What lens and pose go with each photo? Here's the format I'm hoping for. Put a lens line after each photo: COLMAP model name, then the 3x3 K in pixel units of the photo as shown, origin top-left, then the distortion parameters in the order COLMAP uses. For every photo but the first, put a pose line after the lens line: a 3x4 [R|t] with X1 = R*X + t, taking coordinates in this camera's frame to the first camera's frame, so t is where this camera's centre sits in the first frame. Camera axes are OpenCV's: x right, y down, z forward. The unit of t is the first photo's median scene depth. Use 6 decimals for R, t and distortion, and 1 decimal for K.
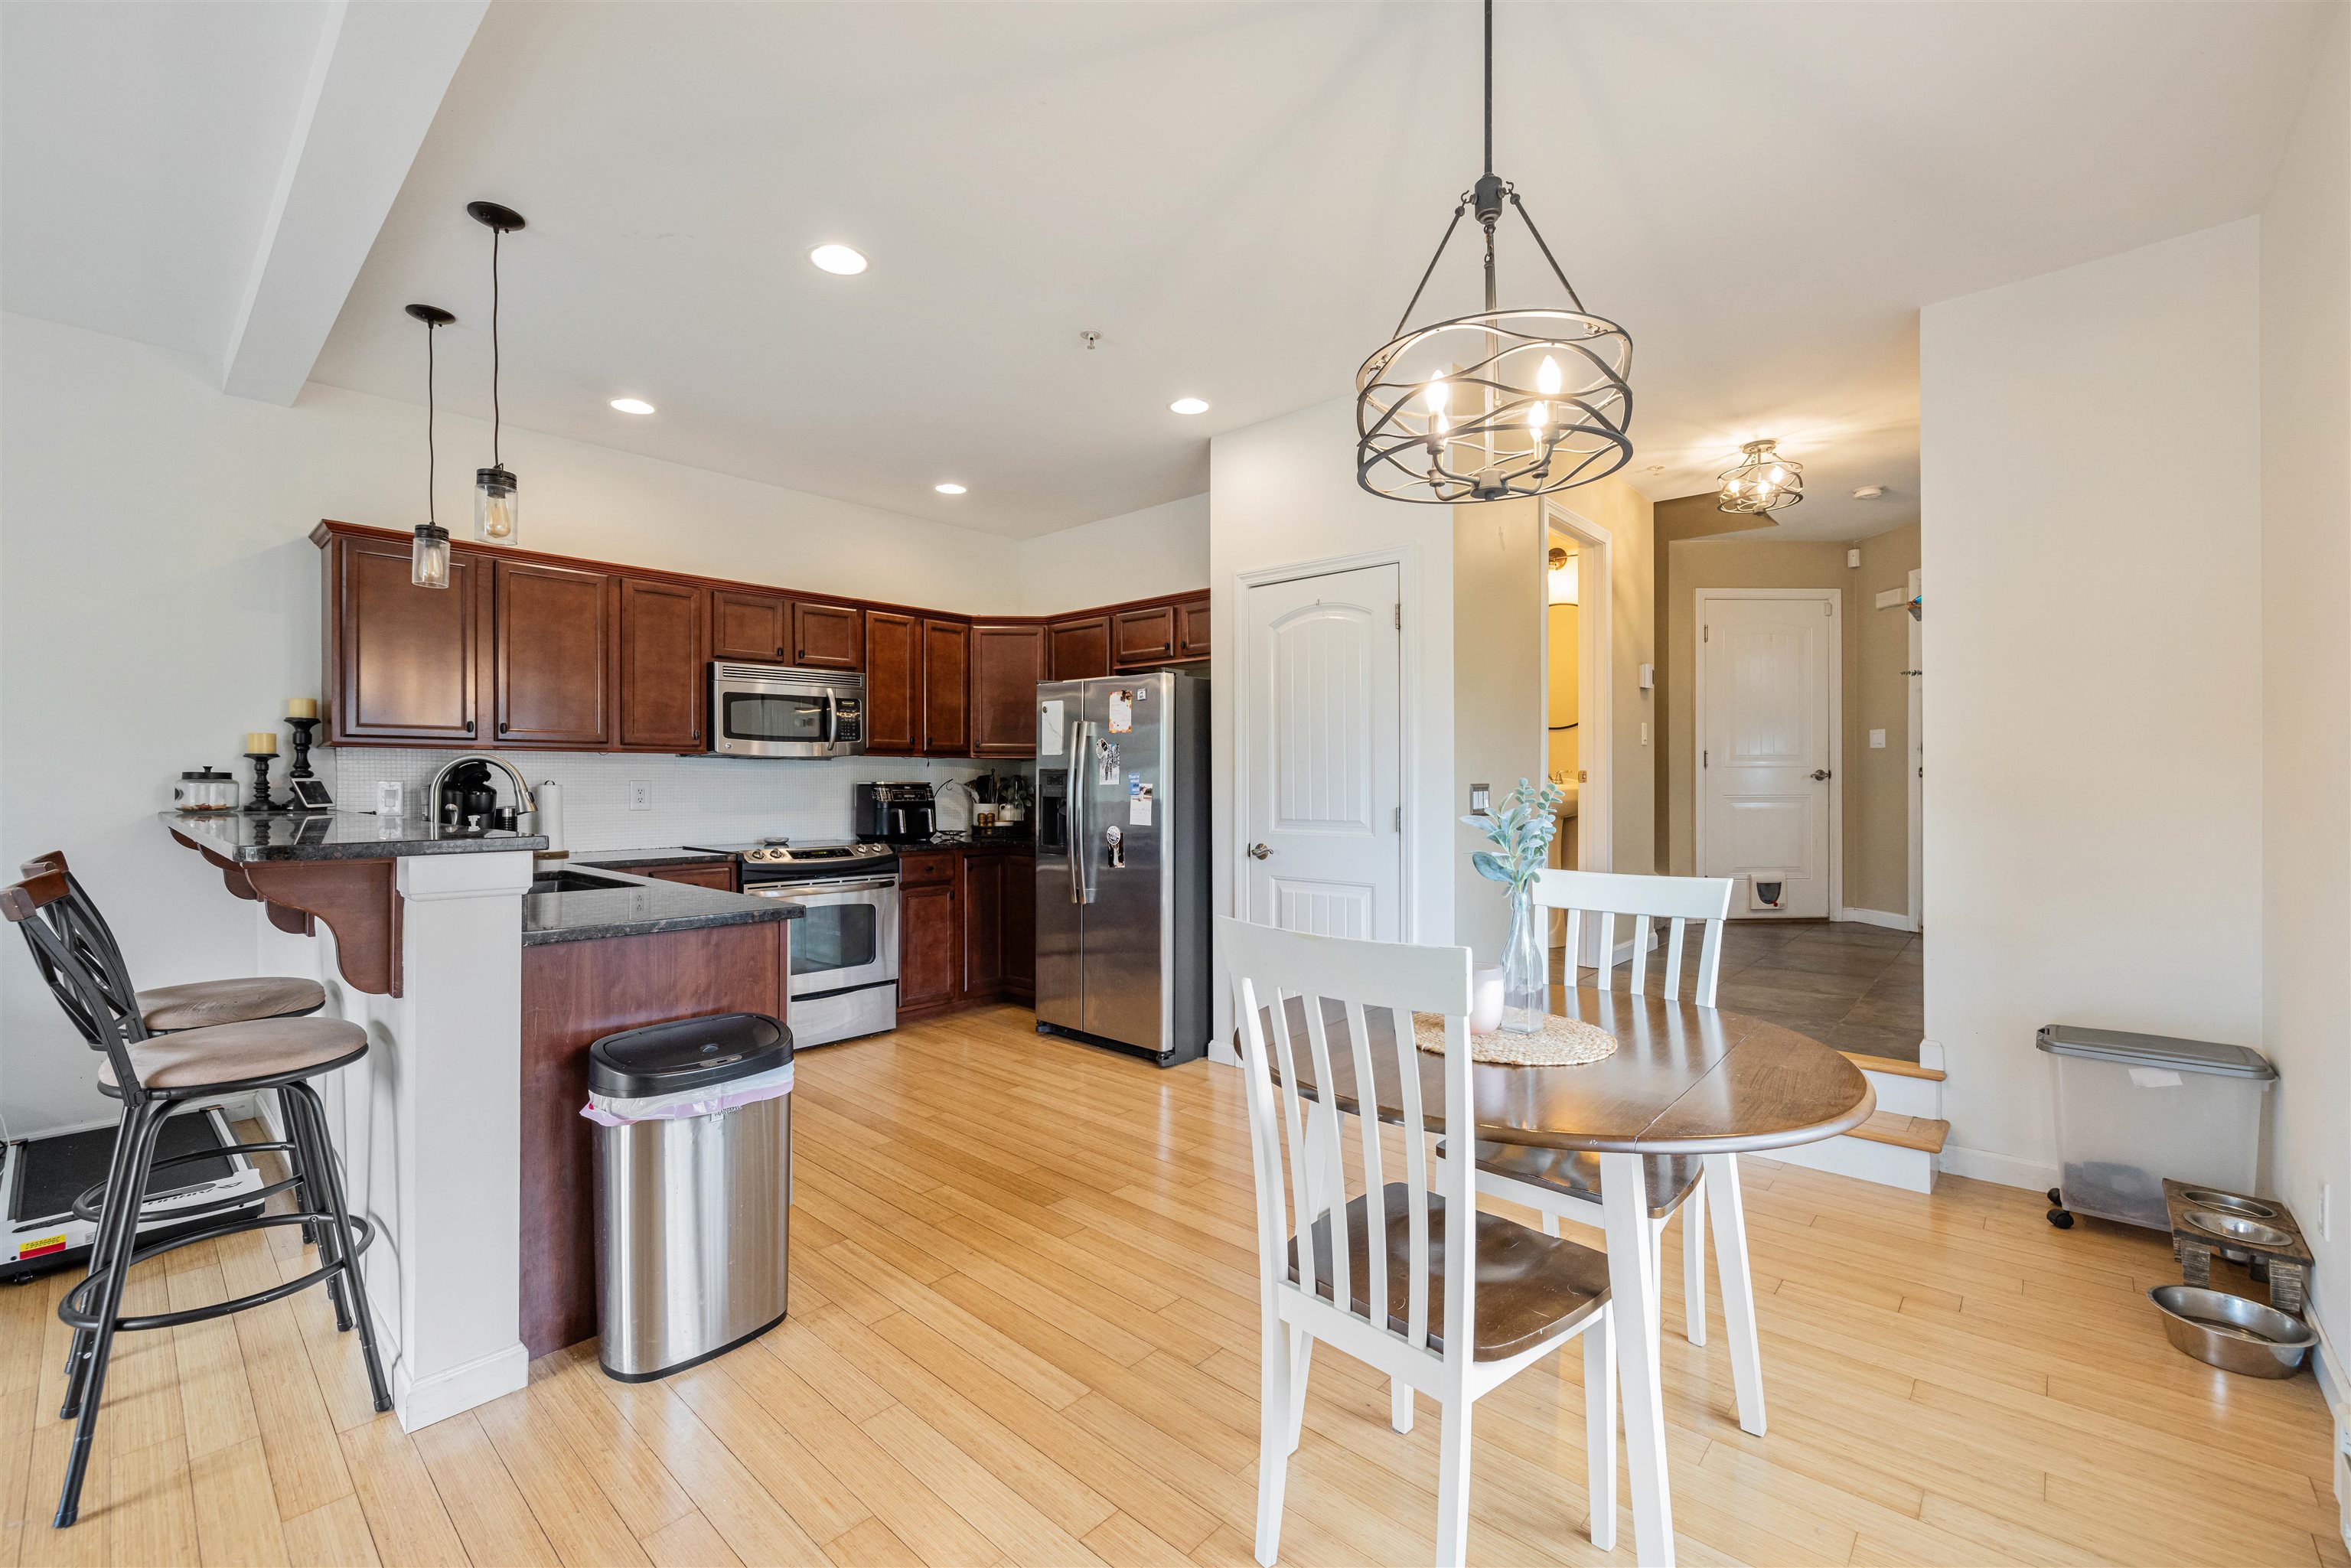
lens RADIAL K [[987.4, 0, 1169.5], [0, 987.4, 782.2], [0, 0, 1]] dist [-0.000452, 0.000530]
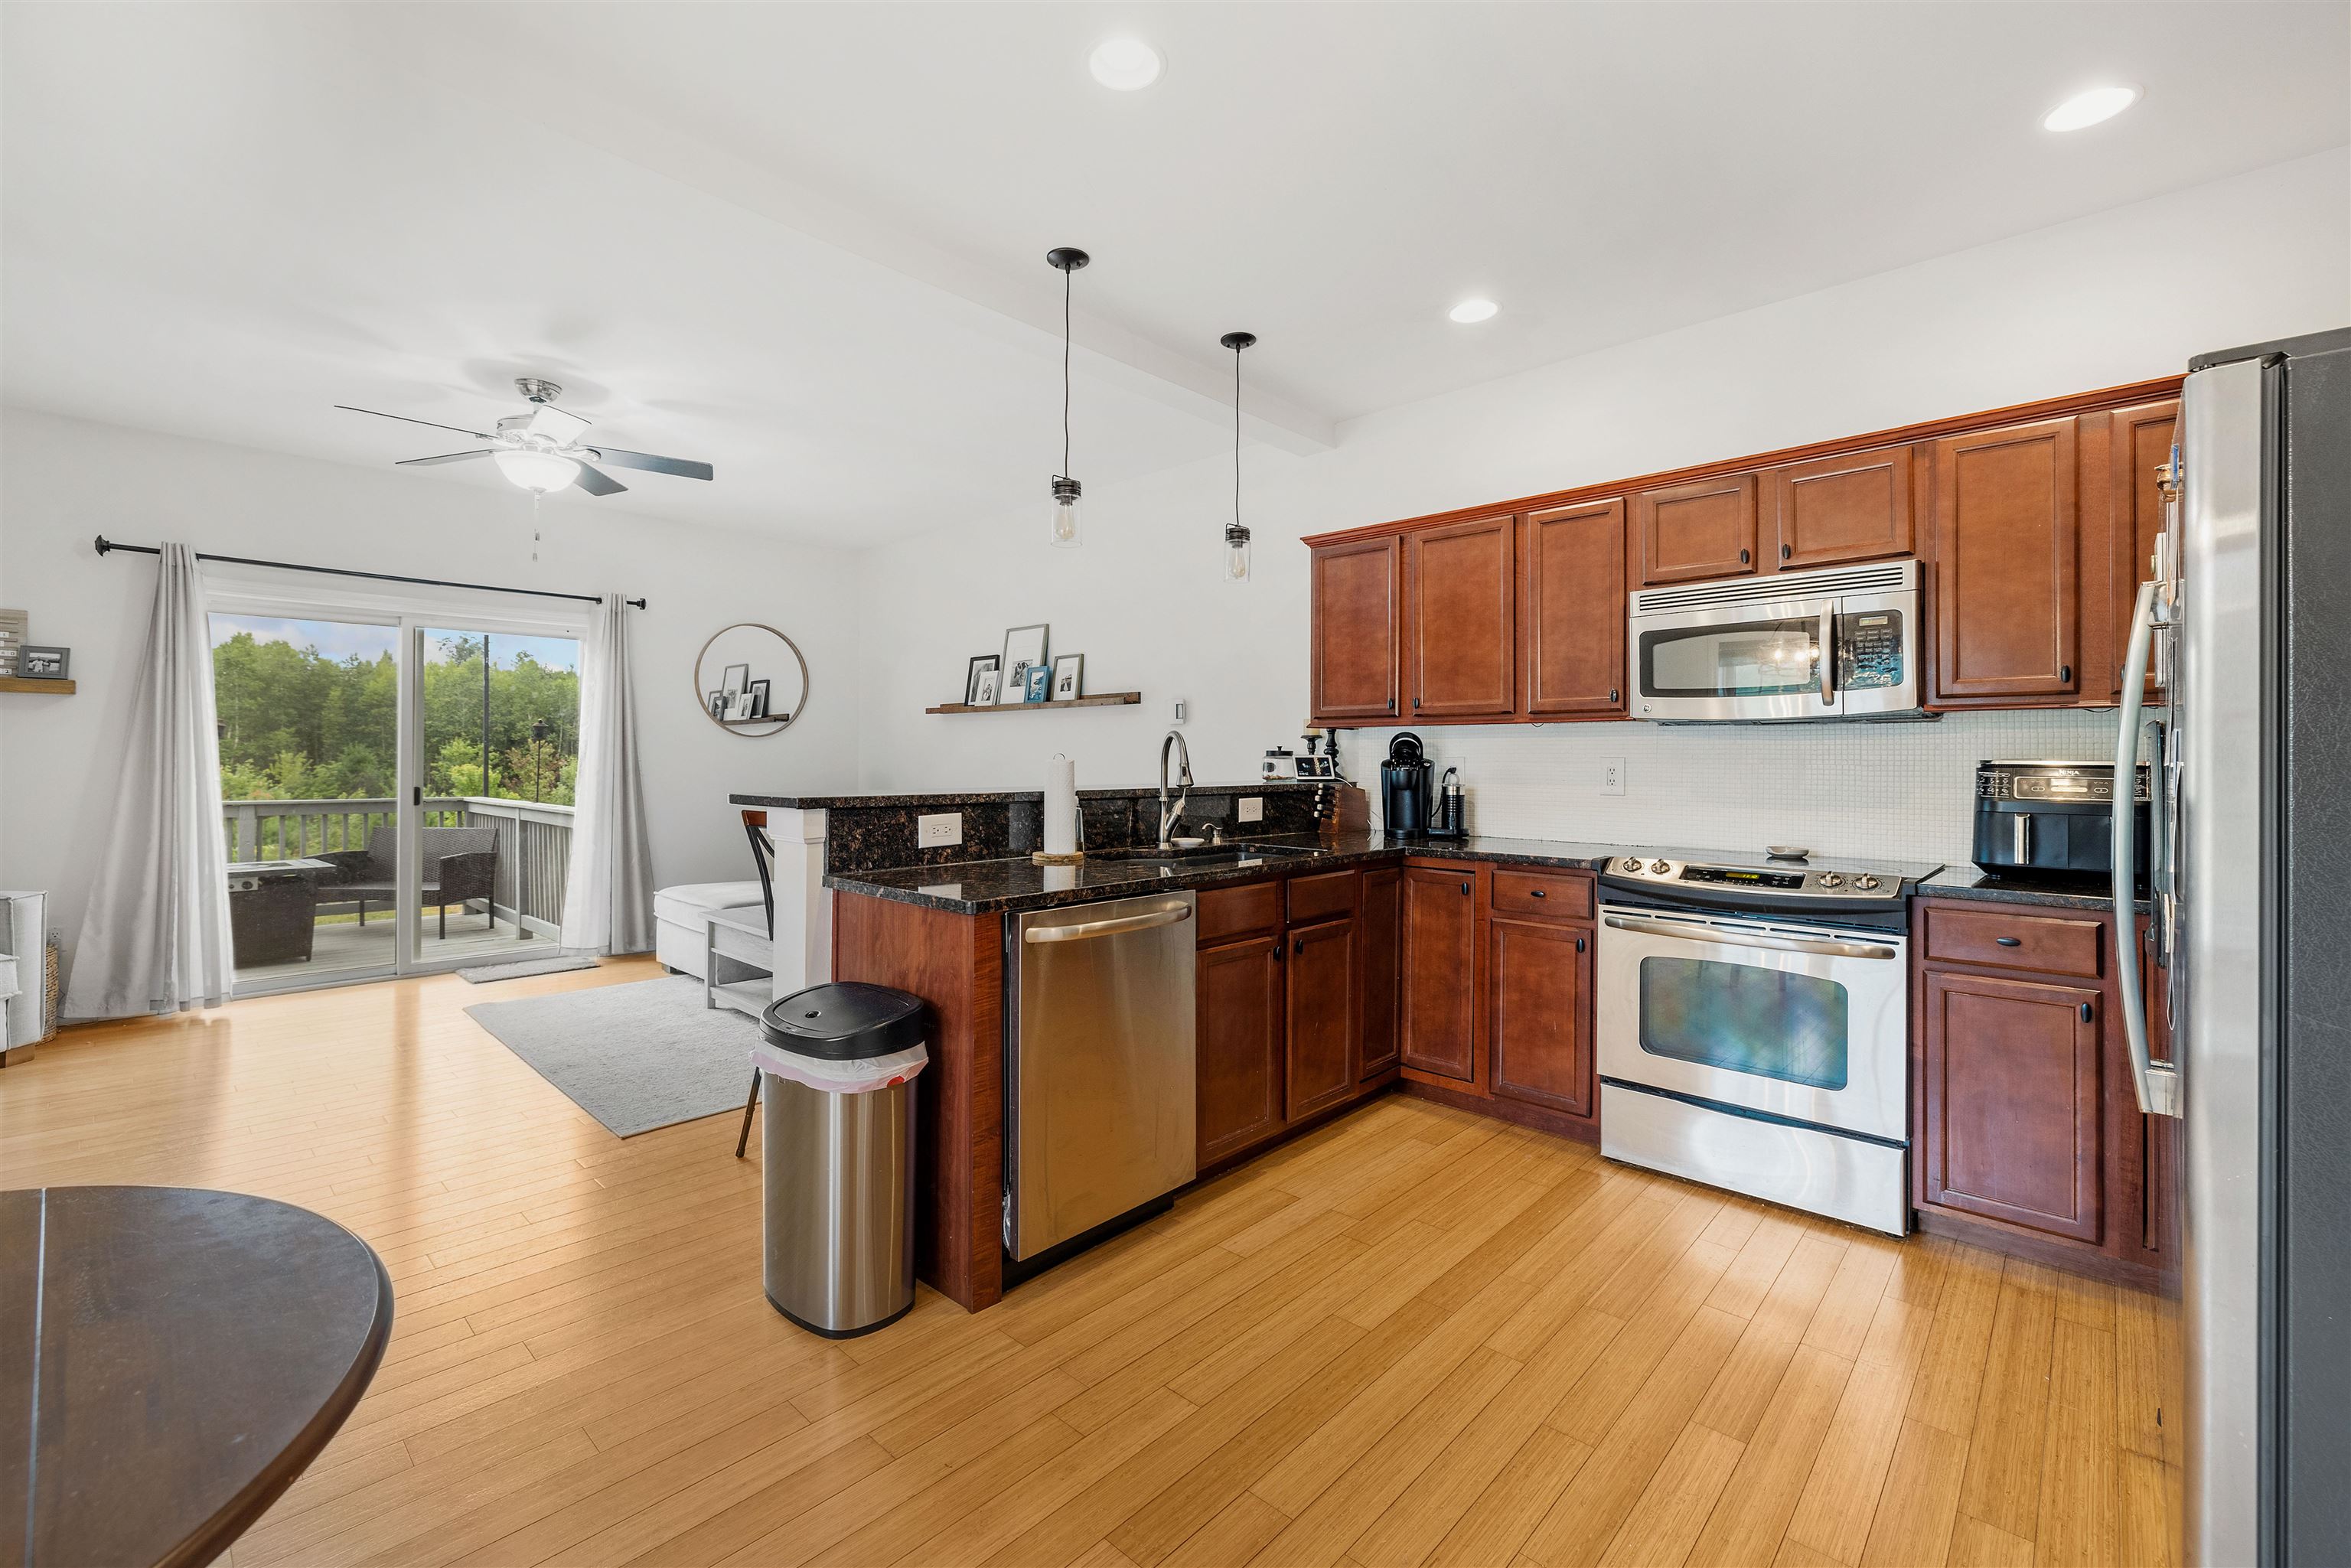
lens RADIAL K [[987.4, 0, 1174.1], [0, 987.4, 754.1], [0, 0, 1]] dist [-0.000452, 0.000530]
pose [[-0.010471, -0.005426, -0.999930, 0.271040], [-0.005750, 0.999969, -0.005366, 0.002218], [0.999929, 0.005693, -0.010501, 0.685766]]
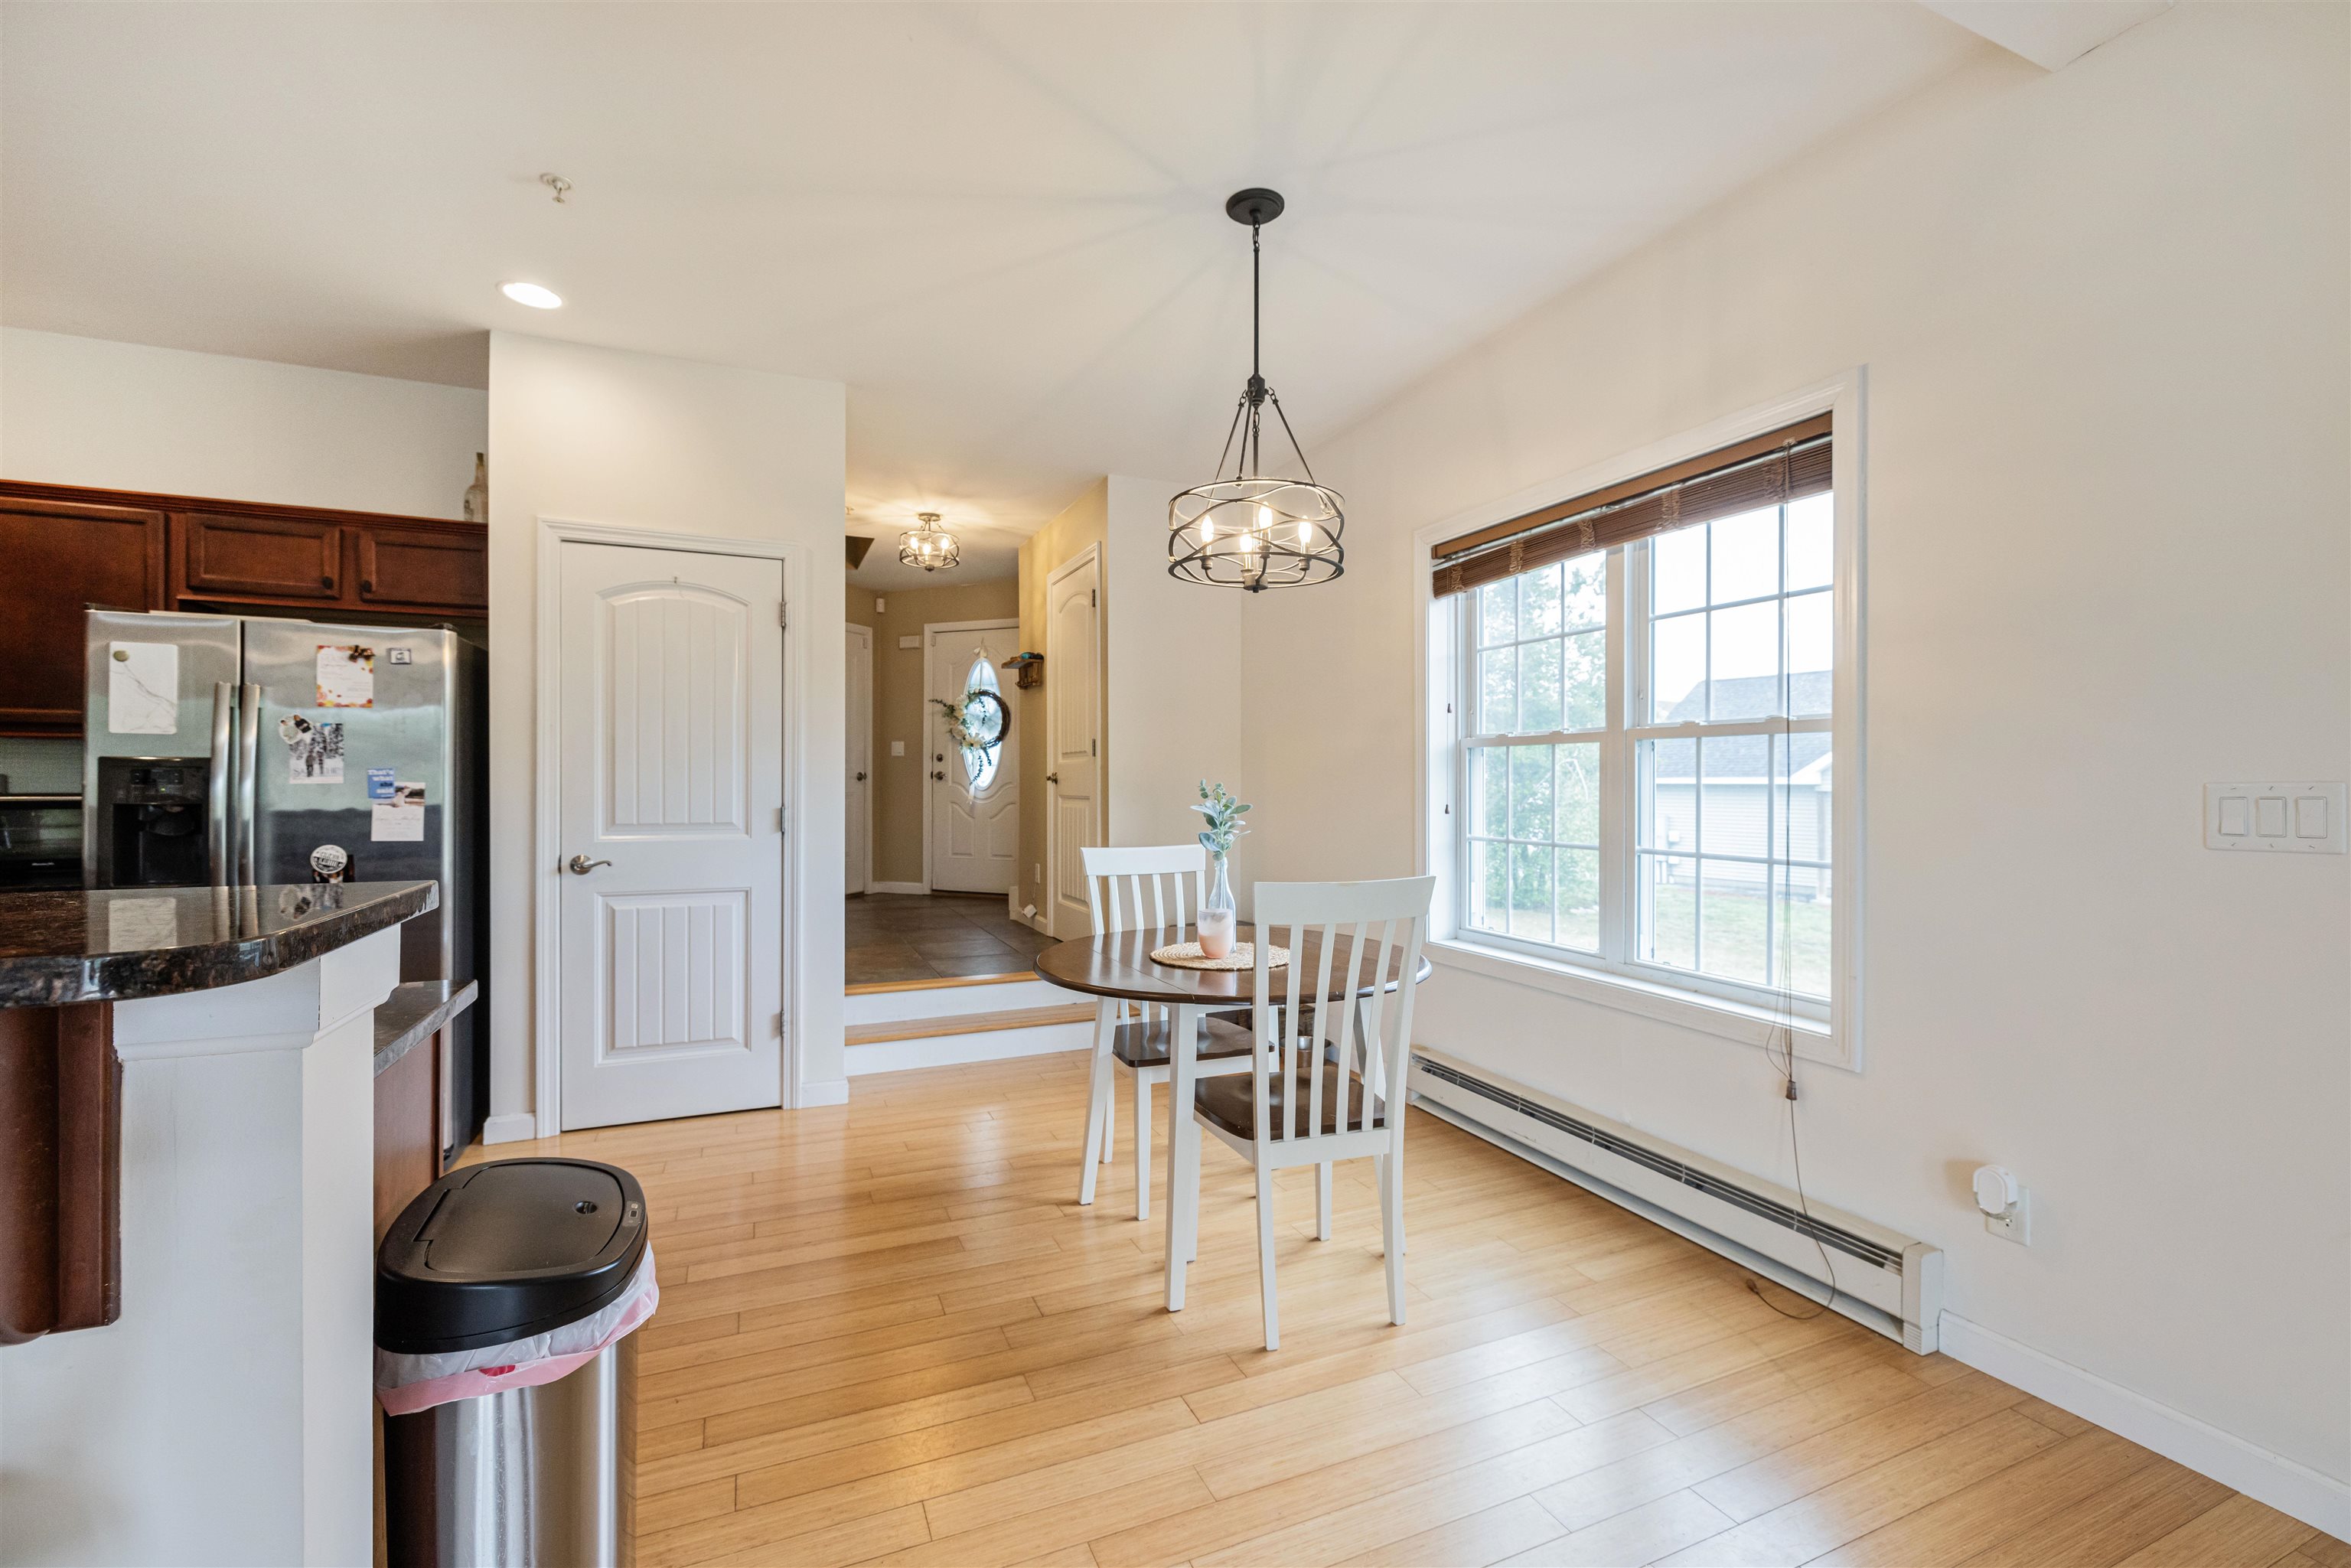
lens RADIAL K [[987.4, 0, 1167.2], [0, 987.4, 784.1], [0, 0, 1]] dist [-0.000452, 0.000530]
pose [[0.413583, 0.000943, 0.910466, -0.435481], [-0.001950, 0.999998, -0.000151, 0.001769], [-0.910464, -0.001713, 0.413584, 0.204523]]
